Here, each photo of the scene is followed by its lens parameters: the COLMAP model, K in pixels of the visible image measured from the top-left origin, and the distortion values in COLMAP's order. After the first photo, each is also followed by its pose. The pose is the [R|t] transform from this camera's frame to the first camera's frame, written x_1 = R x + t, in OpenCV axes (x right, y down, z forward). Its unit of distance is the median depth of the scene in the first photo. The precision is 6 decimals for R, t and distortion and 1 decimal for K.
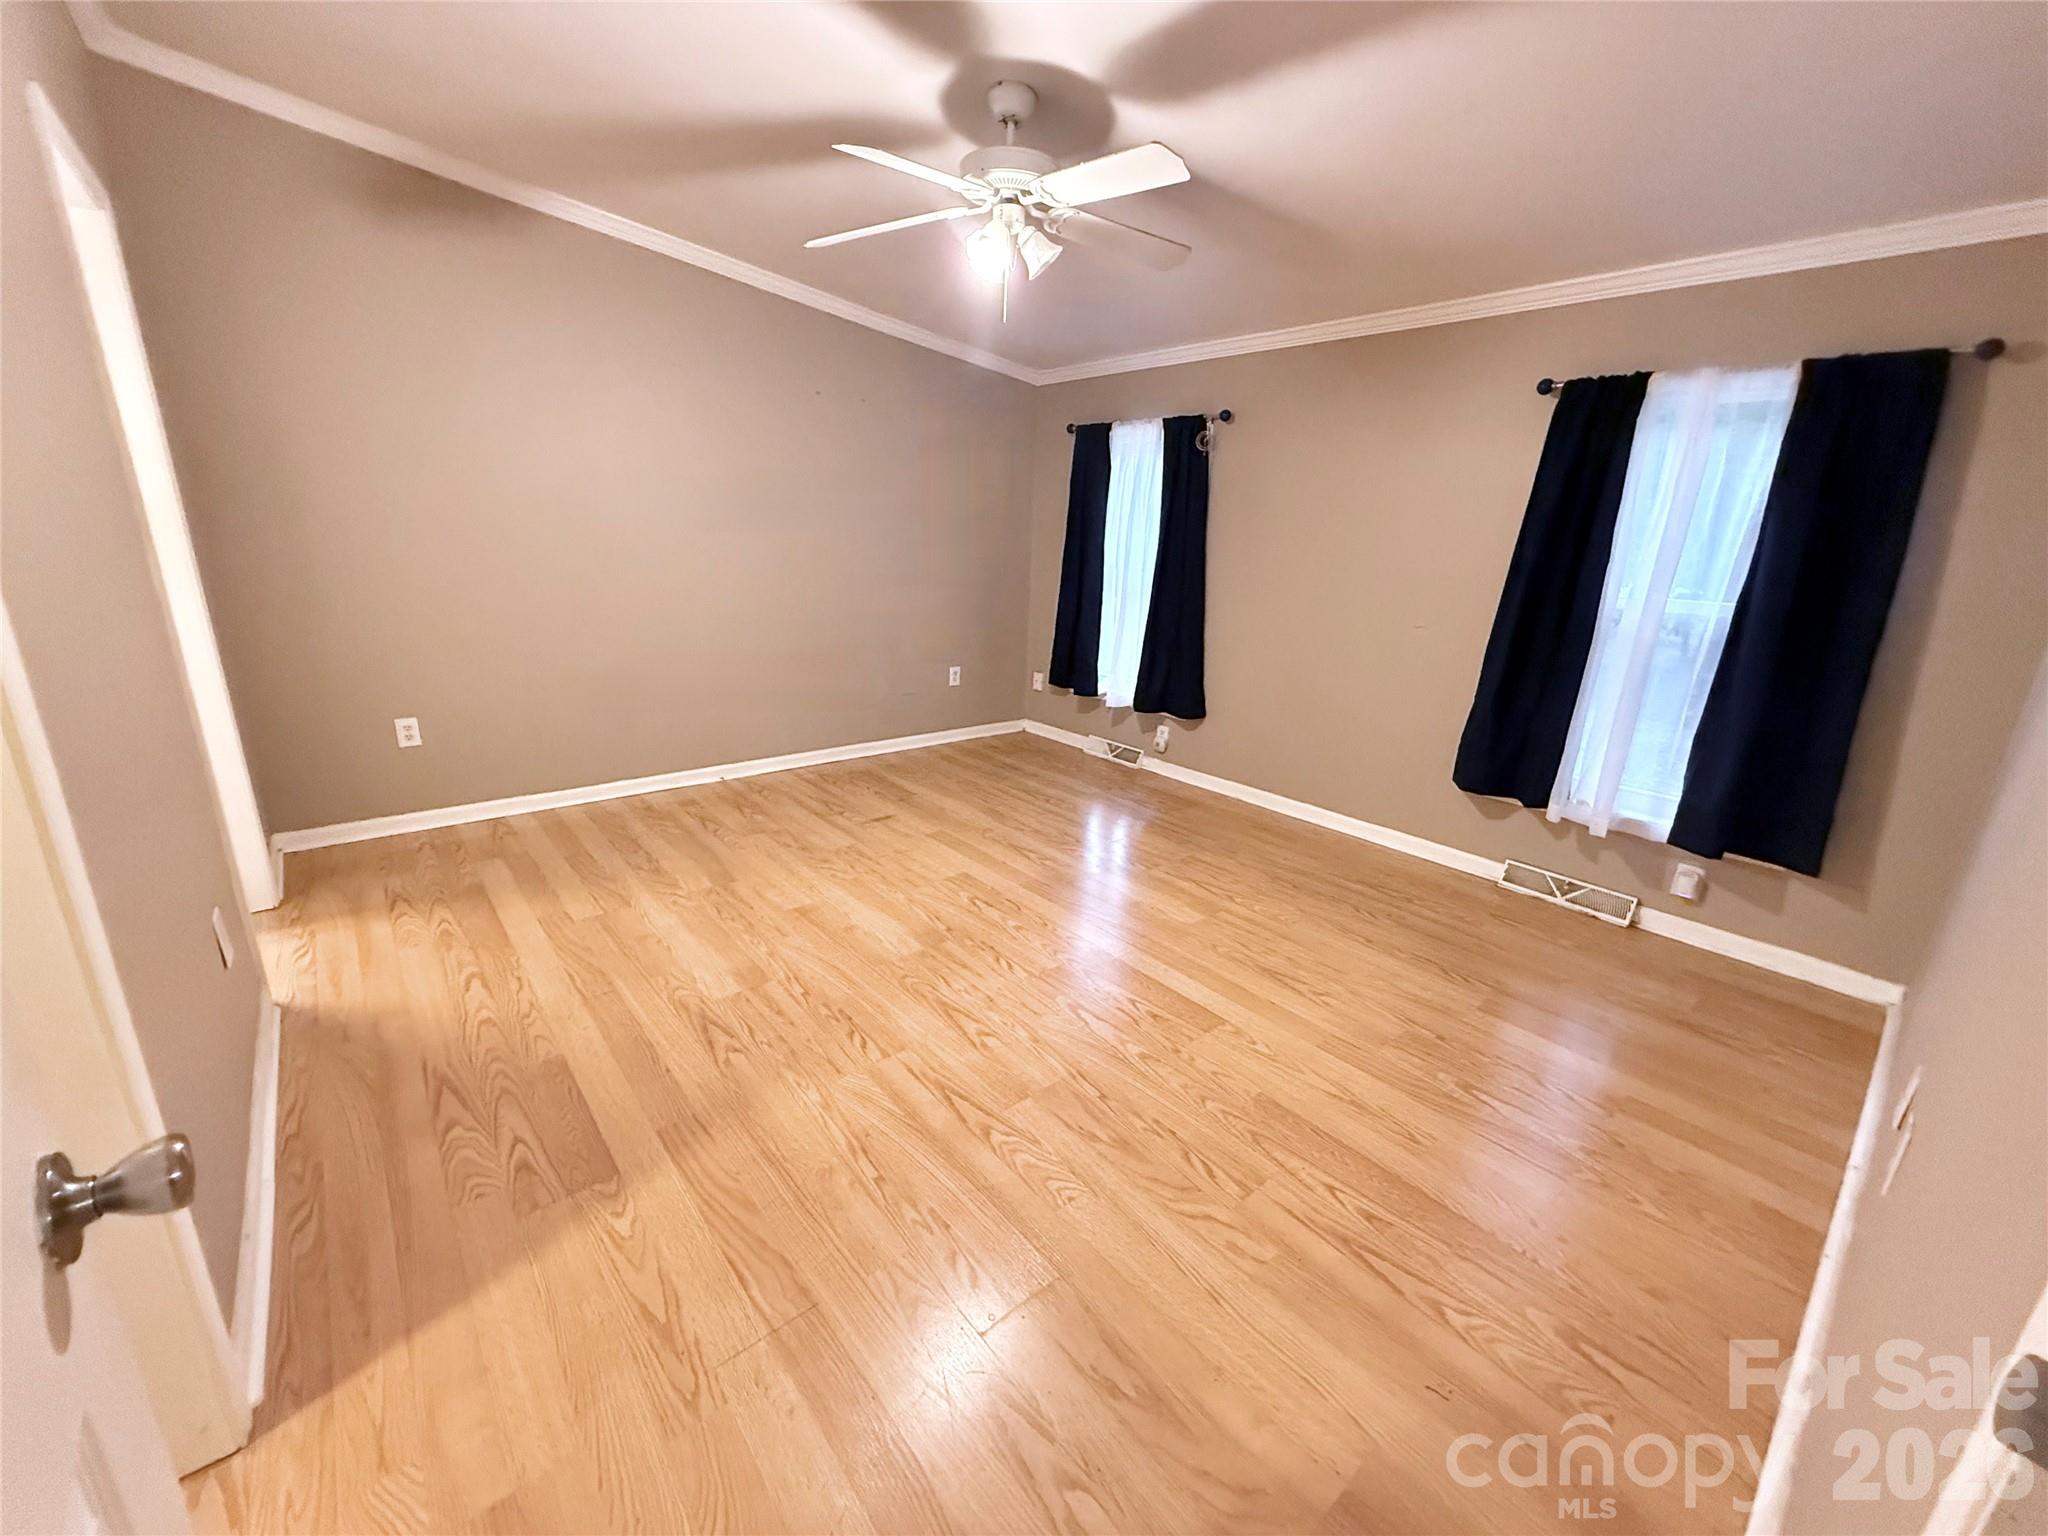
lens RADIAL K [[826.2, 0, 1018.6], [0, 826.2, 761.5], [0, 0, 1]] dist [0.000063, -0.000274]
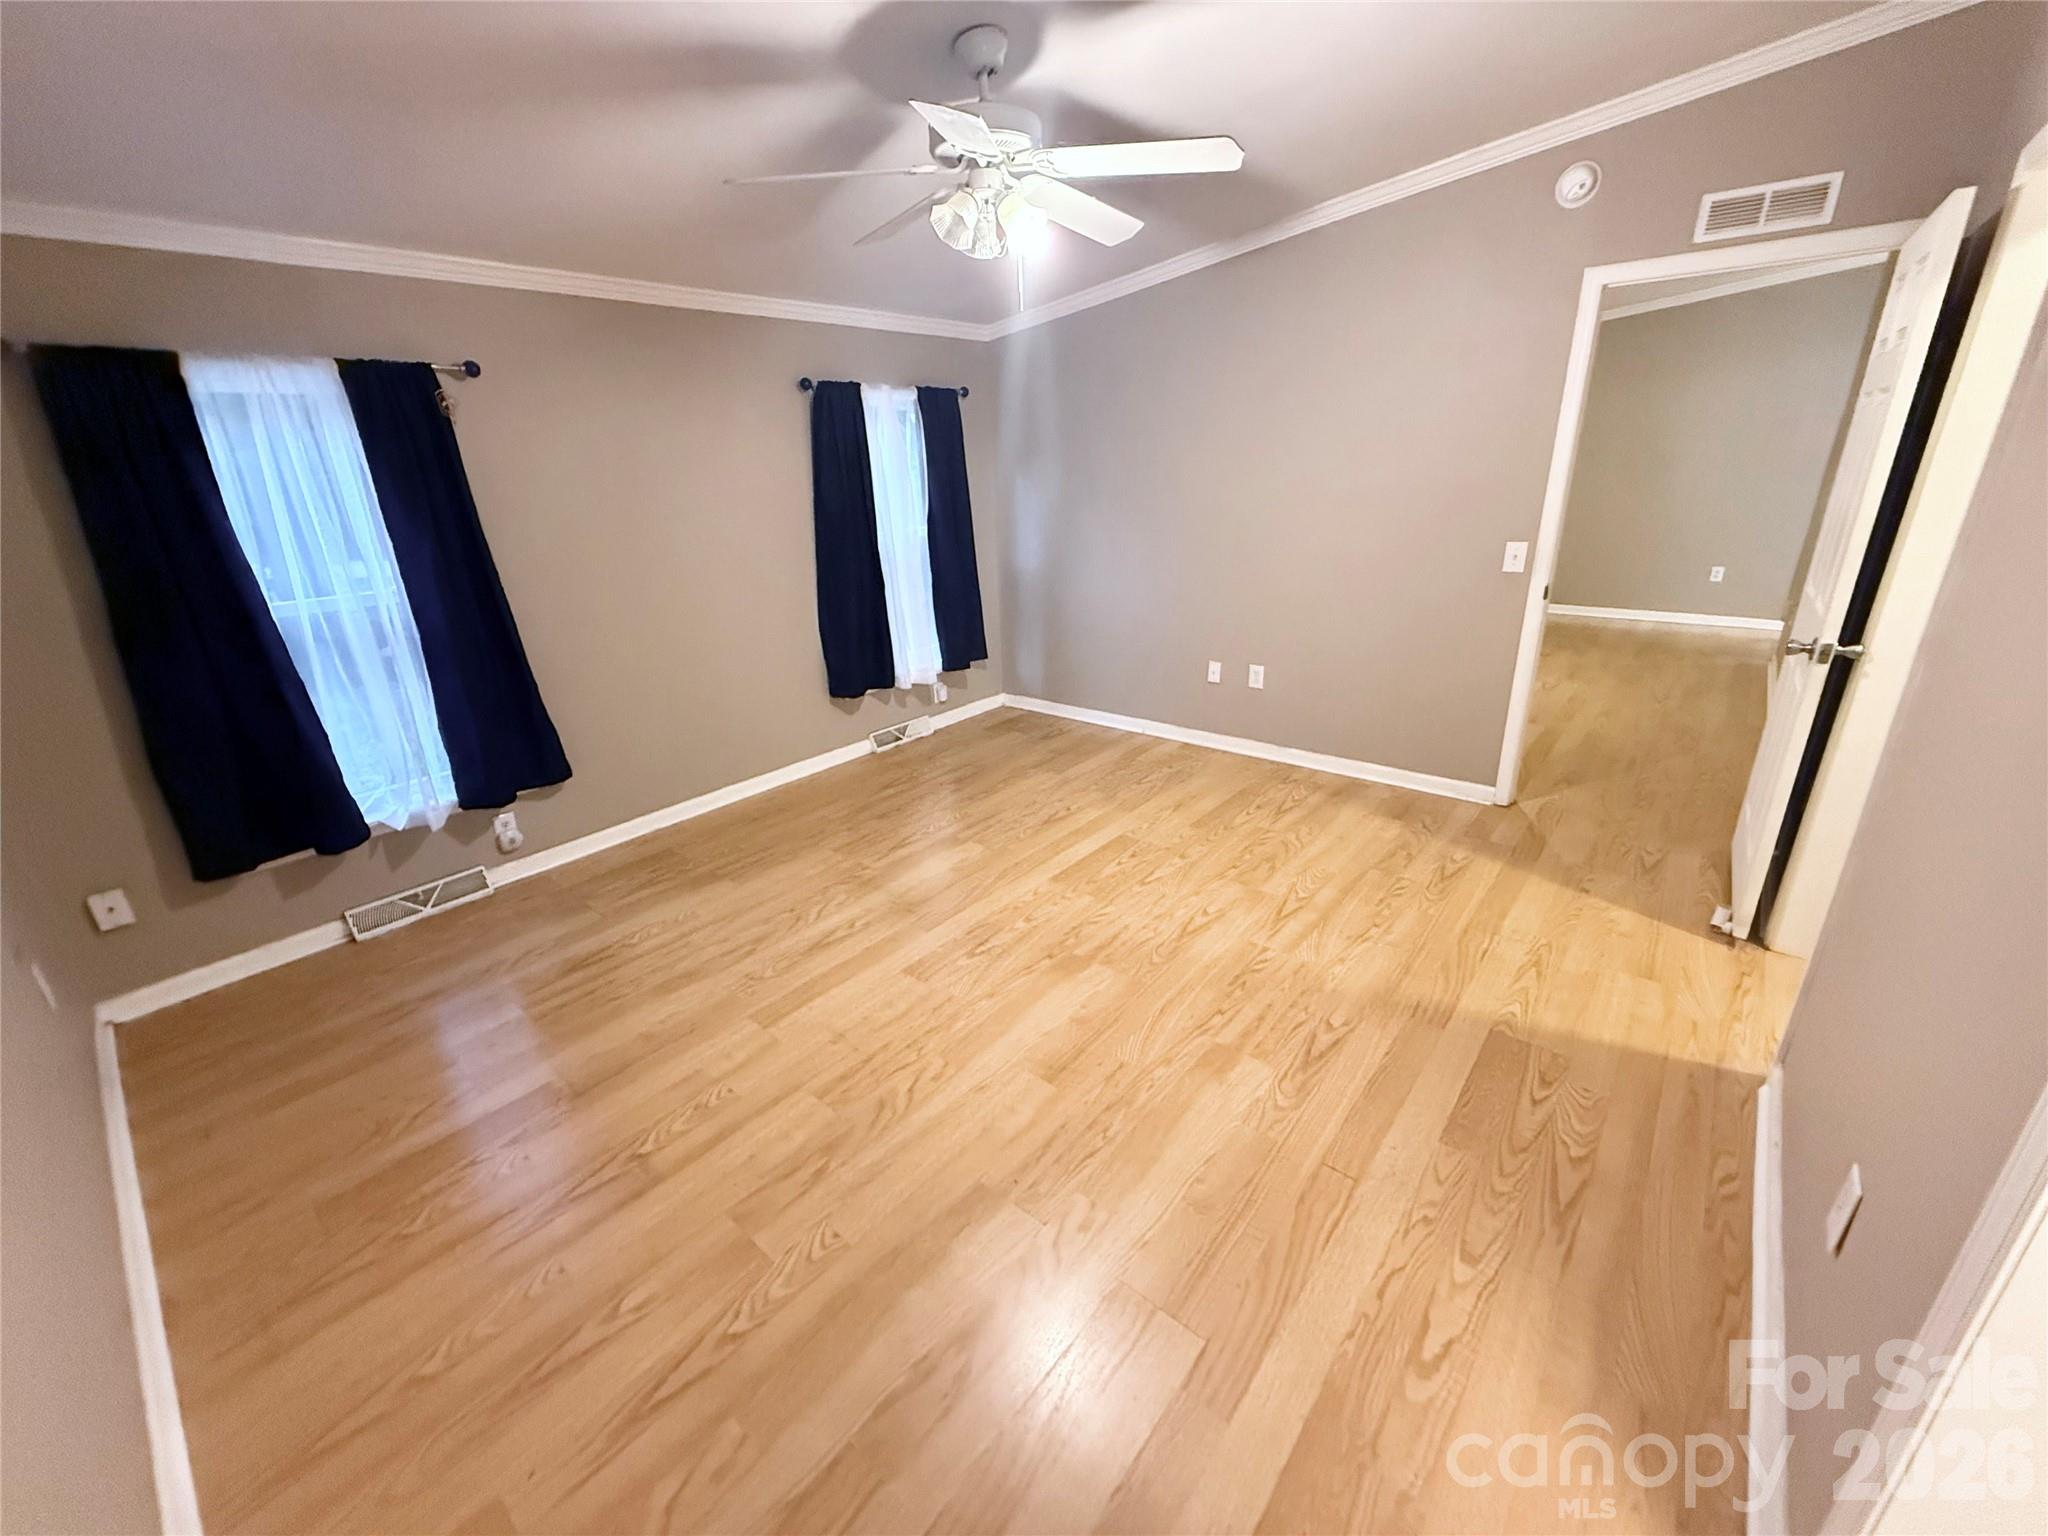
lens RADIAL K [[826.2, 0, 1018.6], [0, 826.2, 761.5], [0, 0, 1]] dist [0.000063, -0.000274]
pose [[-0.175468, -0.365216, 0.914237, -1.016245], [0.301612, 0.864047, 0.403054, -0.451429], [-0.937145, 0.346468, -0.041459, 1.174172]]
